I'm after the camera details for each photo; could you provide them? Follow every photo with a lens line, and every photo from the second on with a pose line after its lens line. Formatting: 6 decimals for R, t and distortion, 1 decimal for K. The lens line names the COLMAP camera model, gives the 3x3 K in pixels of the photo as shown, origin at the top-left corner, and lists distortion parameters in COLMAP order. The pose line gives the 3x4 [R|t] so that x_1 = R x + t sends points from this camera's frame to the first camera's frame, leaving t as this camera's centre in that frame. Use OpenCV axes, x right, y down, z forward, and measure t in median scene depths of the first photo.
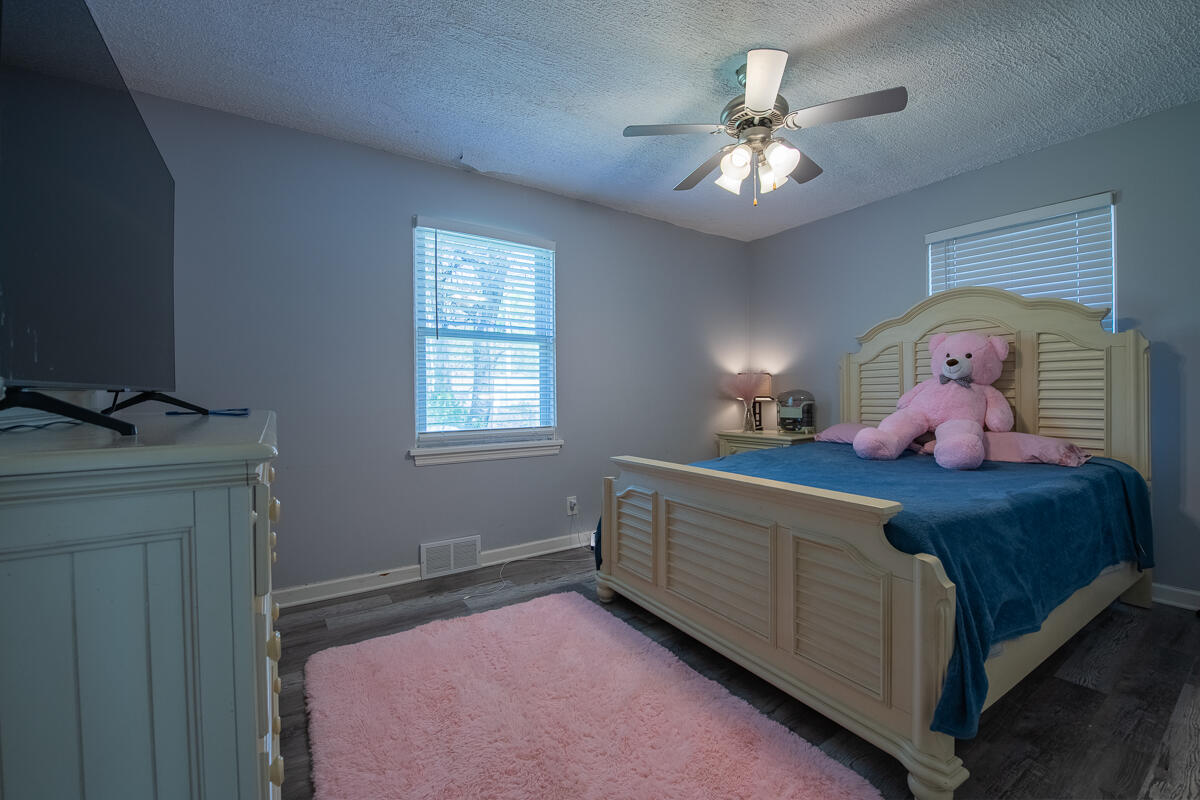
lens RADIAL K [[498.1, 0, 603.8], [0, 498.1, 396.7], [0, 0, 1]] dist [-0.000659, -0.007165]
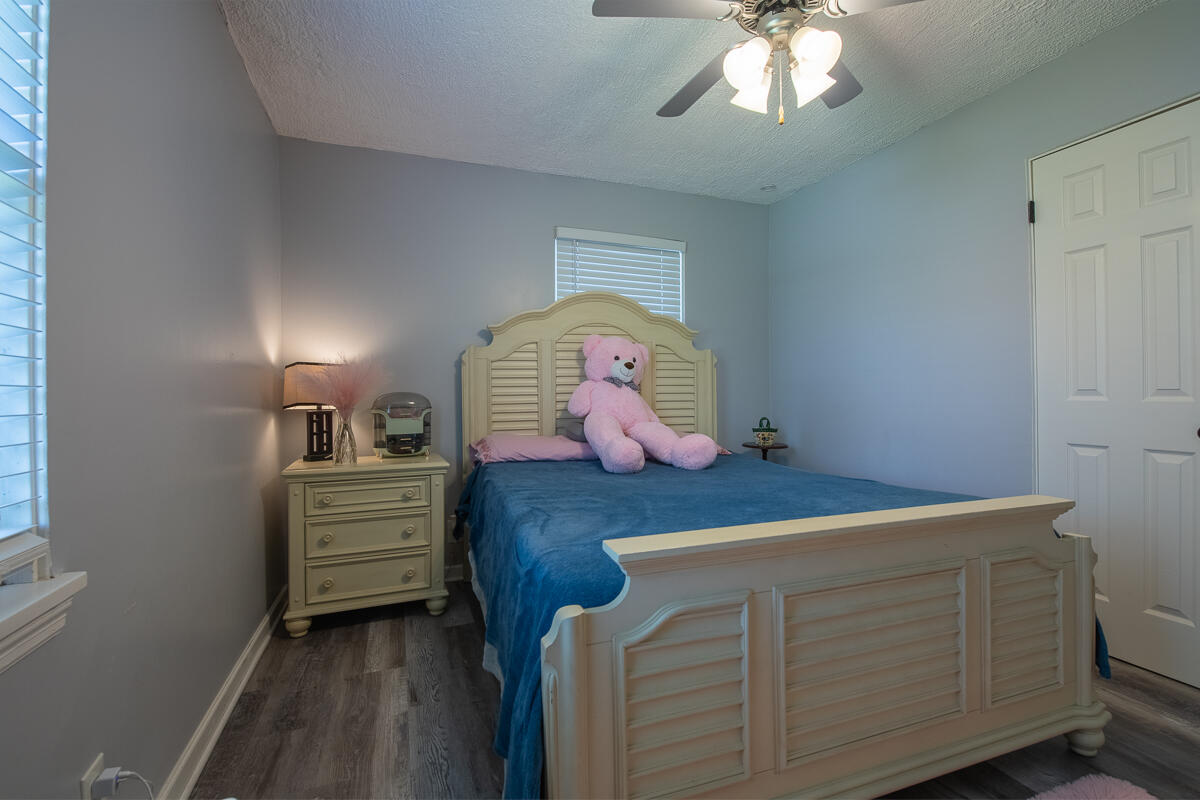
lens RADIAL K [[529.5, 0, 607.9], [0, 529.5, 394.4], [0, 0, 1]] dist [-0.012415, -0.001678]
pose [[0.228637, 0.007108, 0.973486, -0.297362], [0.013888, 0.999848, -0.010562, 0.000290], [-0.973413, 0.015935, 0.228503, 0.685738]]
